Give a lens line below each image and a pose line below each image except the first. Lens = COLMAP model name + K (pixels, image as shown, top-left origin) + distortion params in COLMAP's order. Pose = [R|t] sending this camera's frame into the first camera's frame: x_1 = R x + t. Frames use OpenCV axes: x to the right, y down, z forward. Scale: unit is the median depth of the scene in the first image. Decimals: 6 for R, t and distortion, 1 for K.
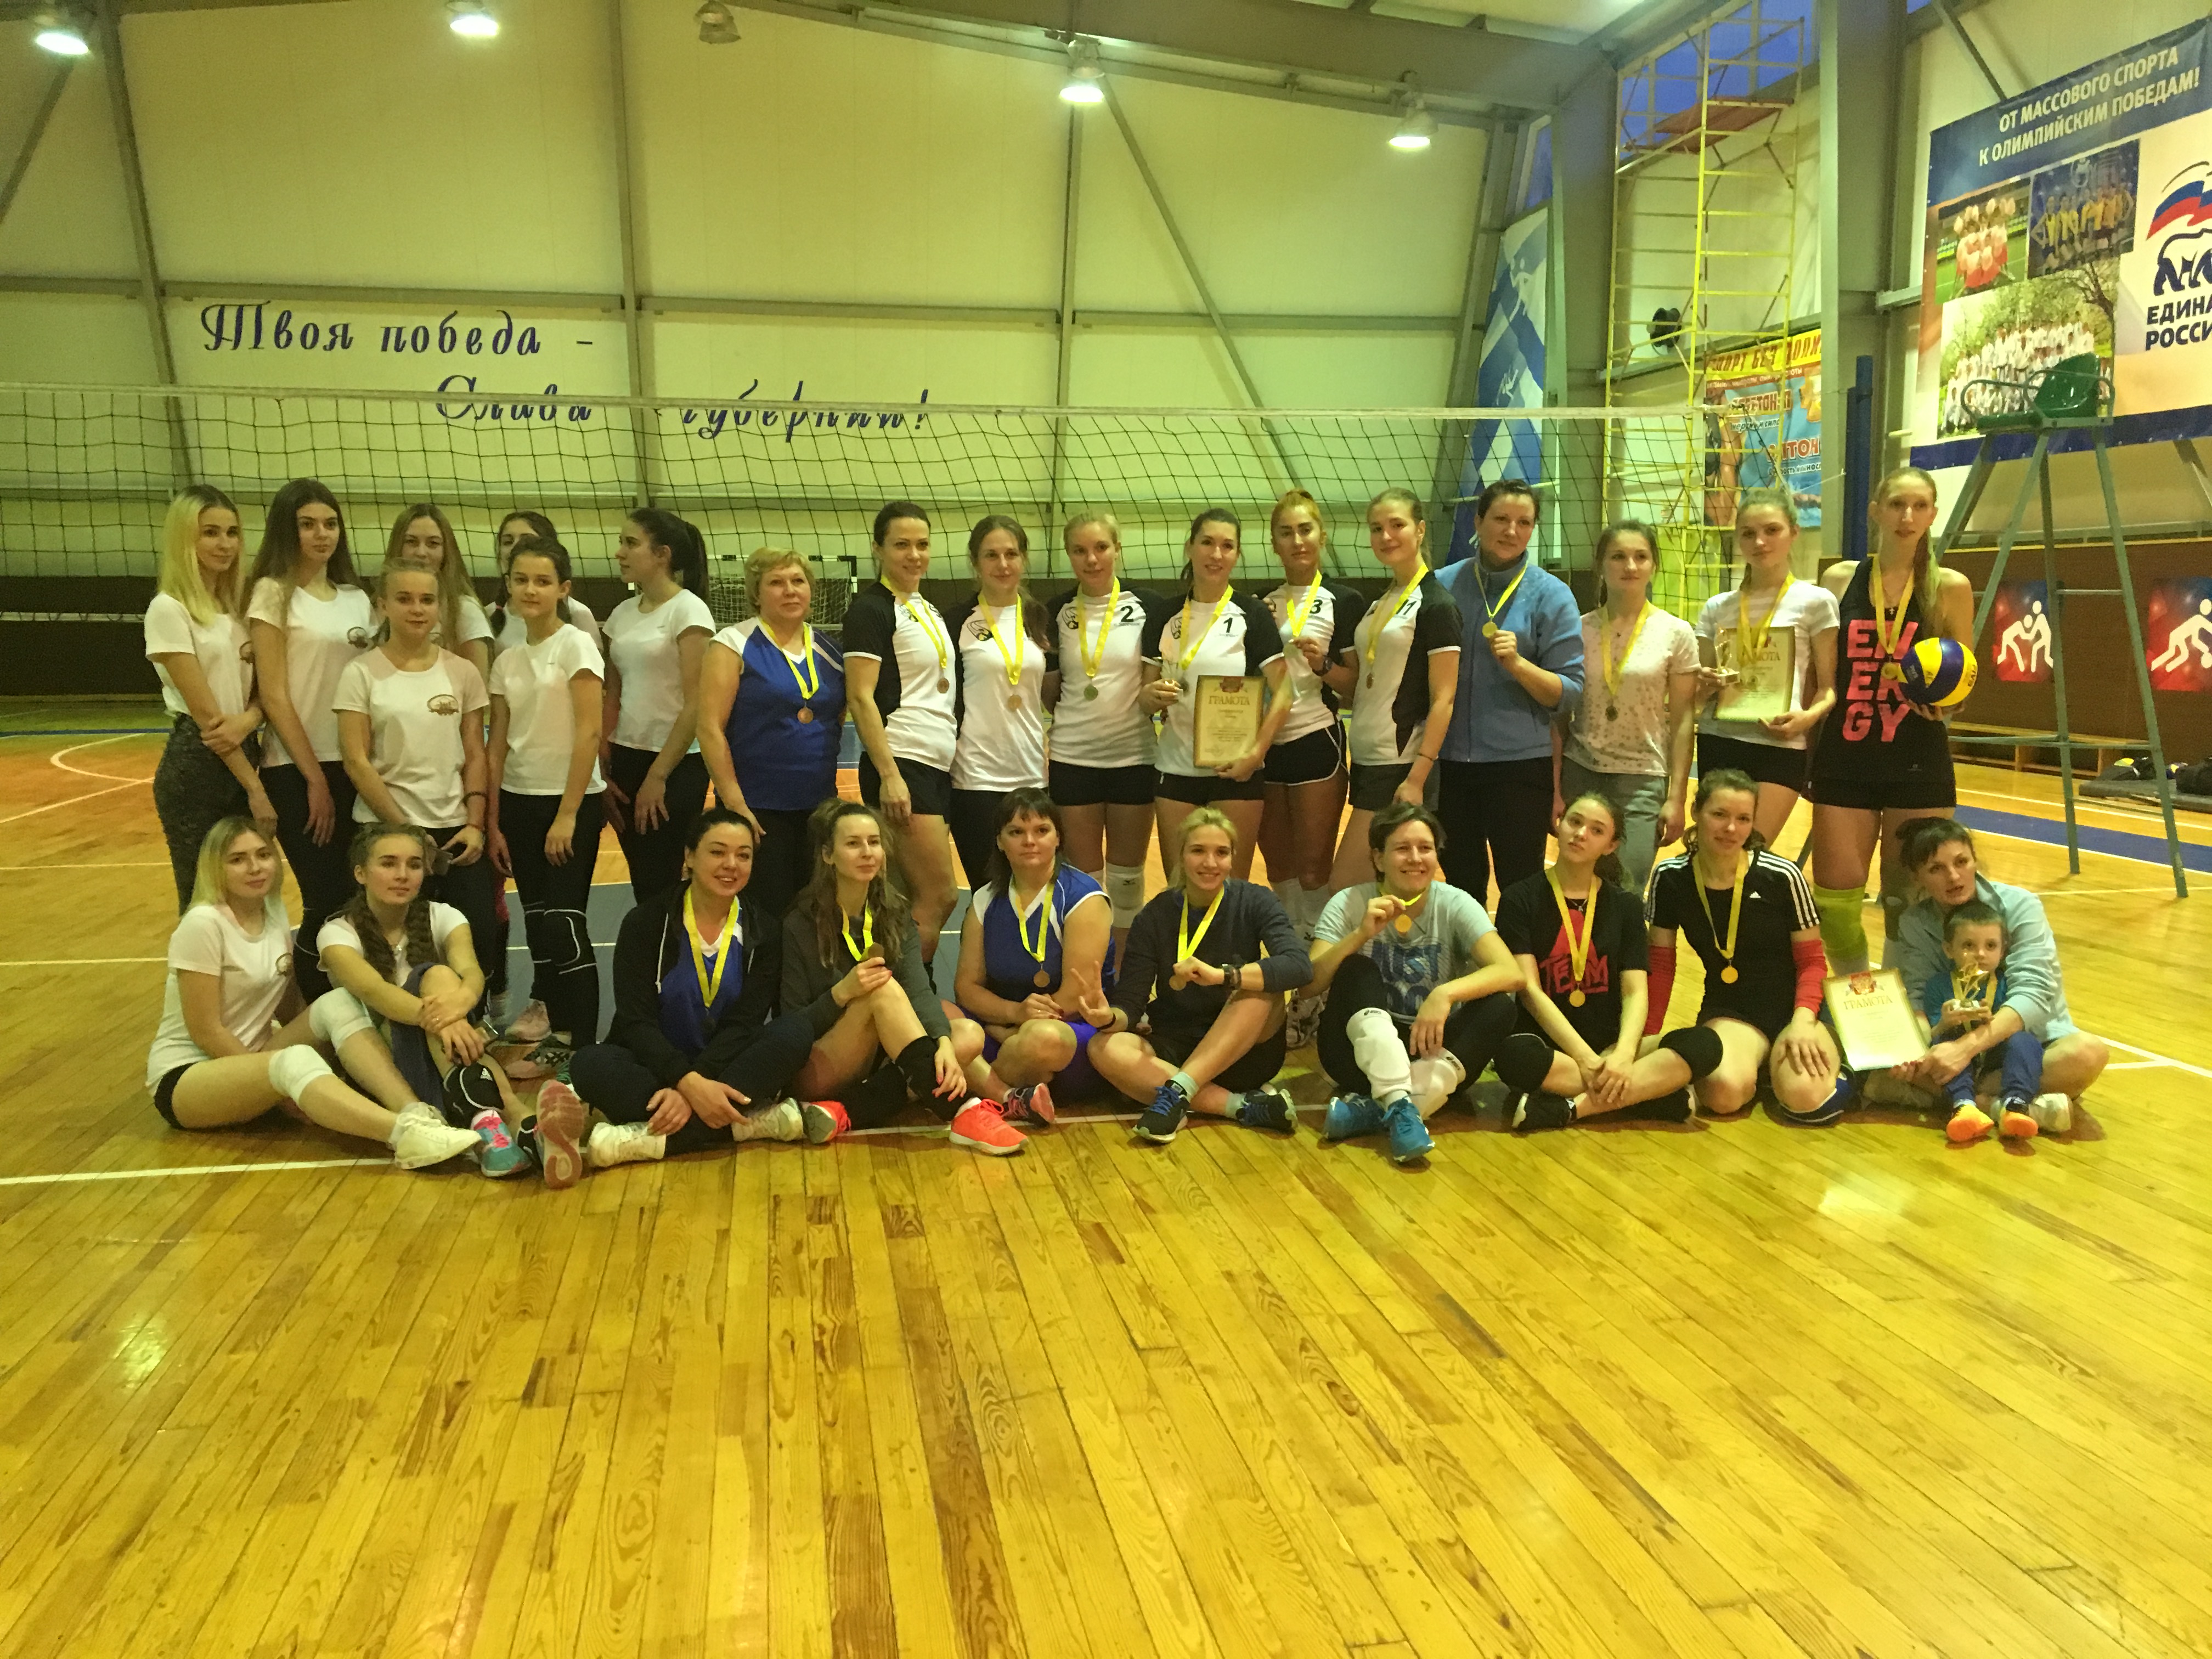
lens RADIAL K [[1924.0, 0, 1072.1], [0, 1924.0, 810.0], [0, 0, 1]] dist [0.097046, -0.061912]
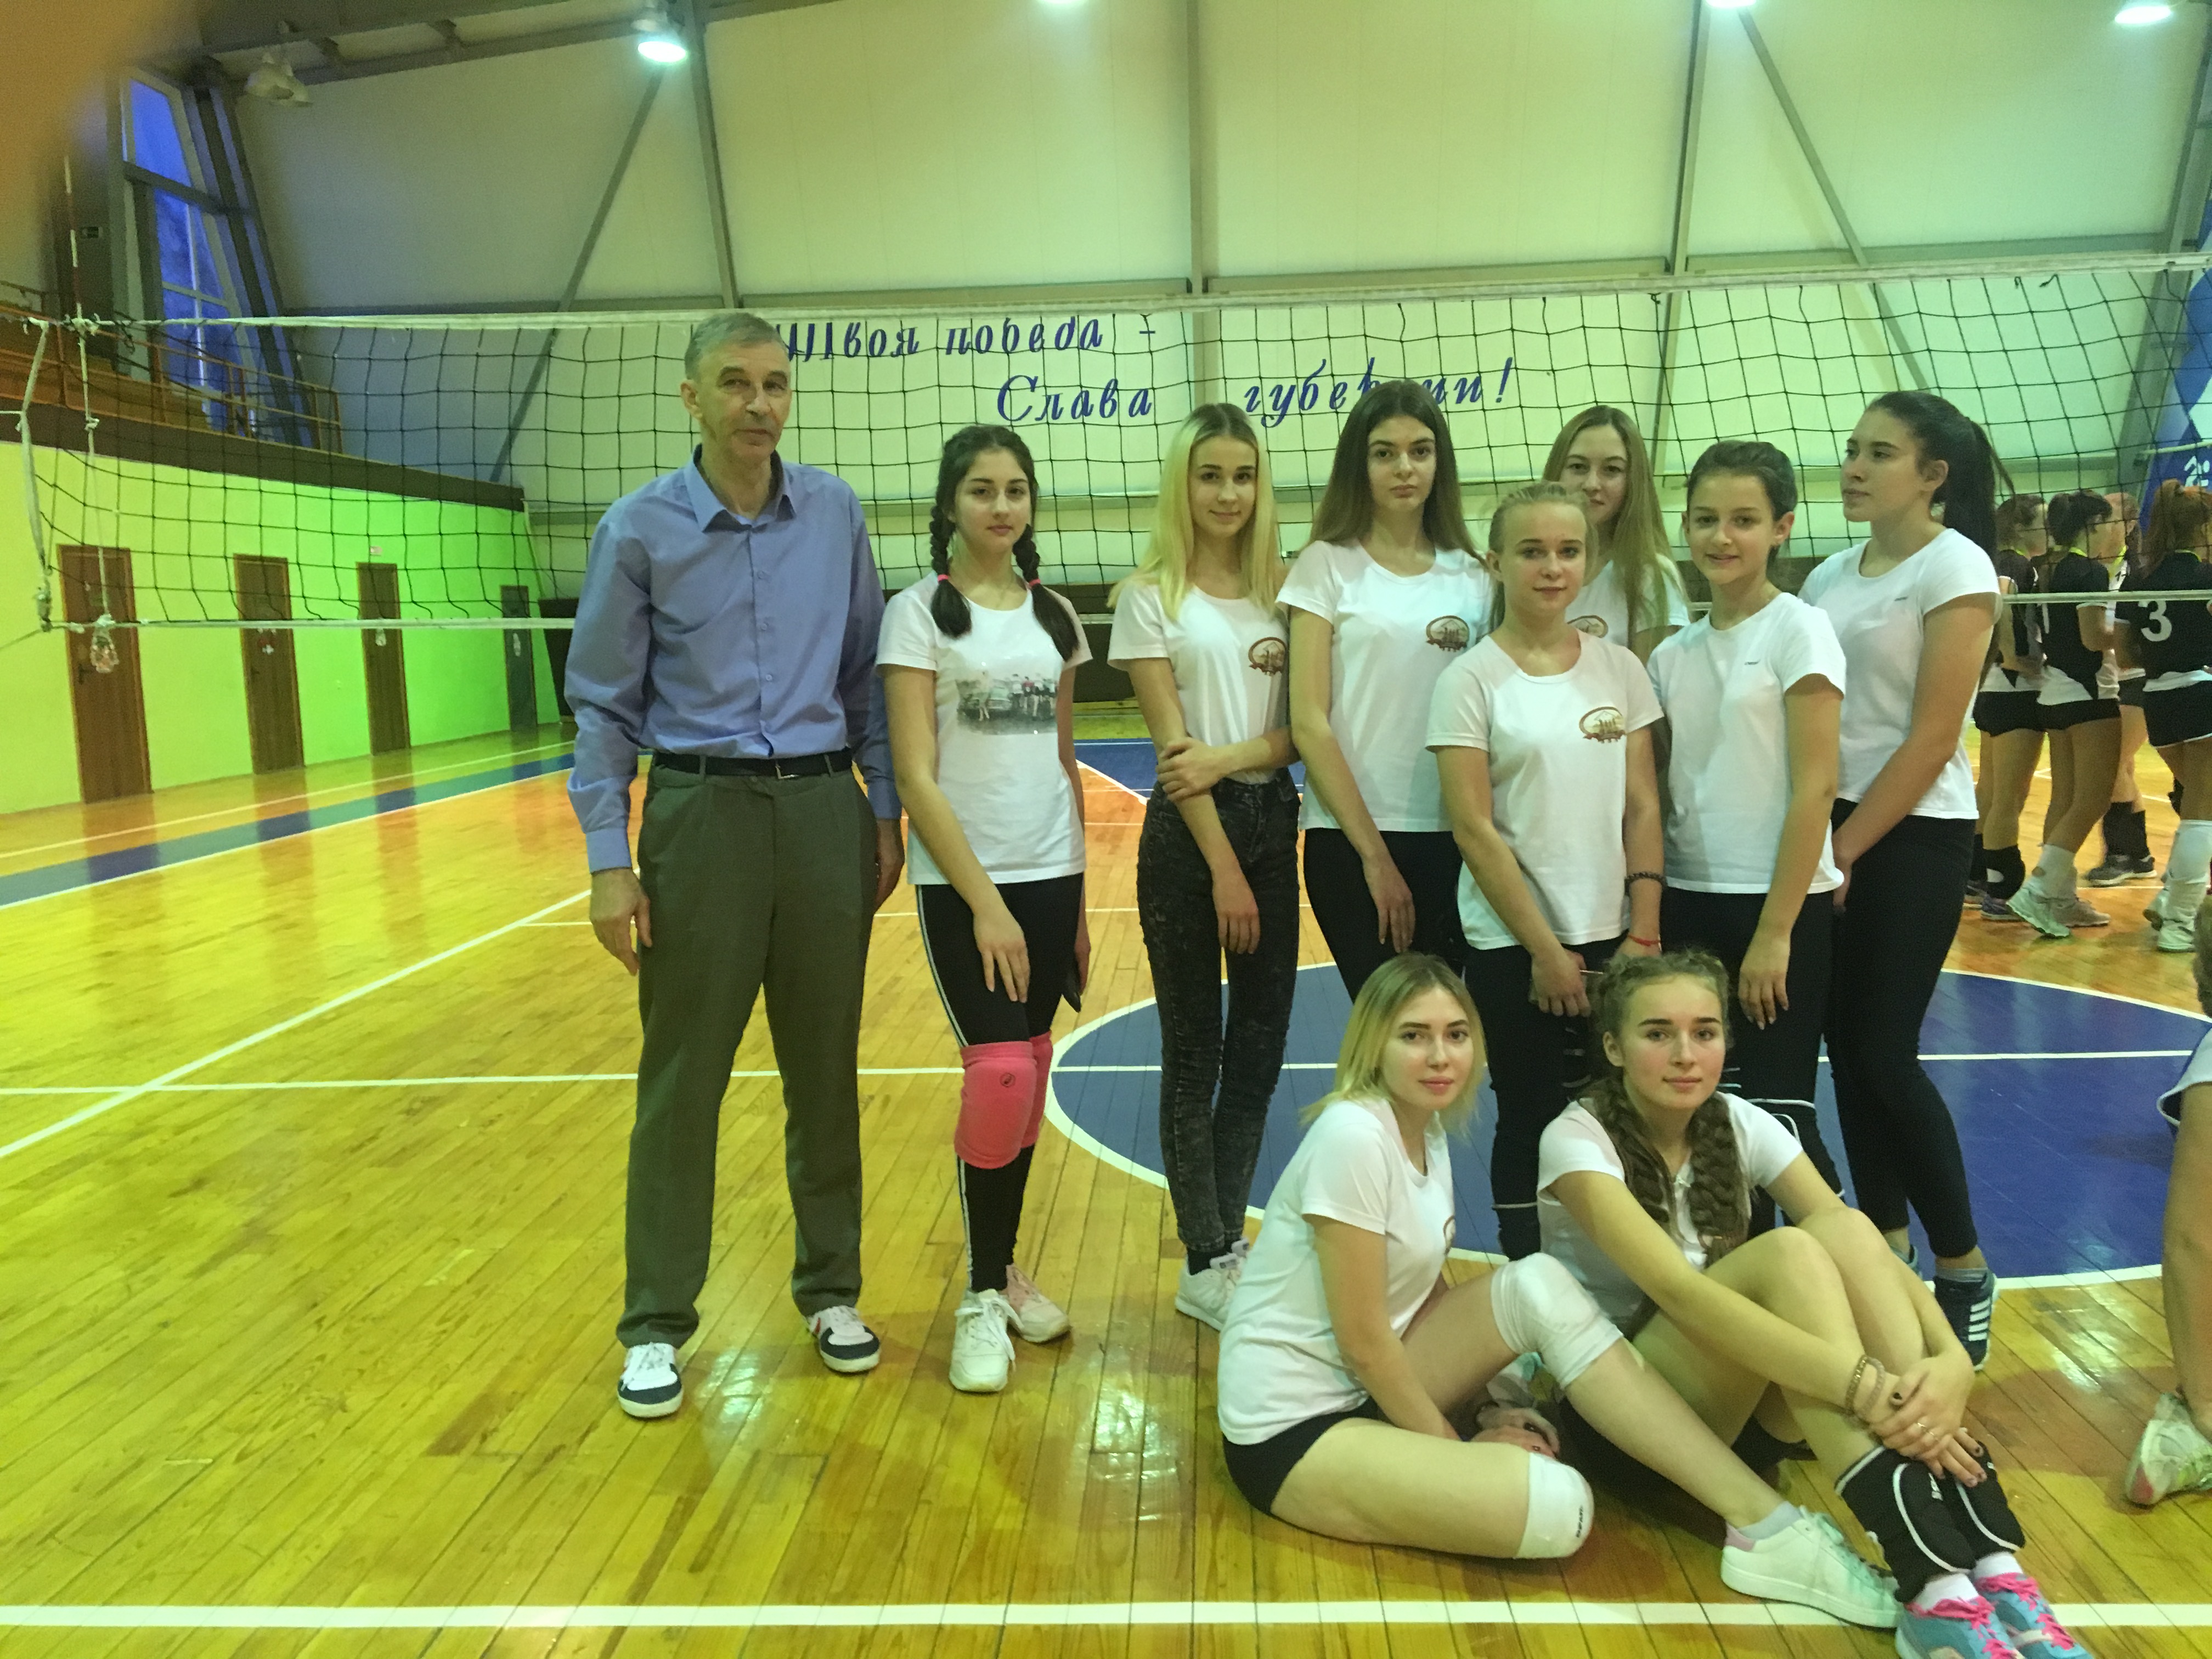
lens RADIAL K [[1924.0, 0, 1094.7], [0, 1924.0, 814.6], [0, 0, 1]] dist [0.097046, -0.061912]
pose [[0.975736, -0.005126, -0.218888, -0.073253], [0.005351, 0.999986, 0.000434, -0.006634], [0.218883, -0.001594, 0.975750, 0.079505]]
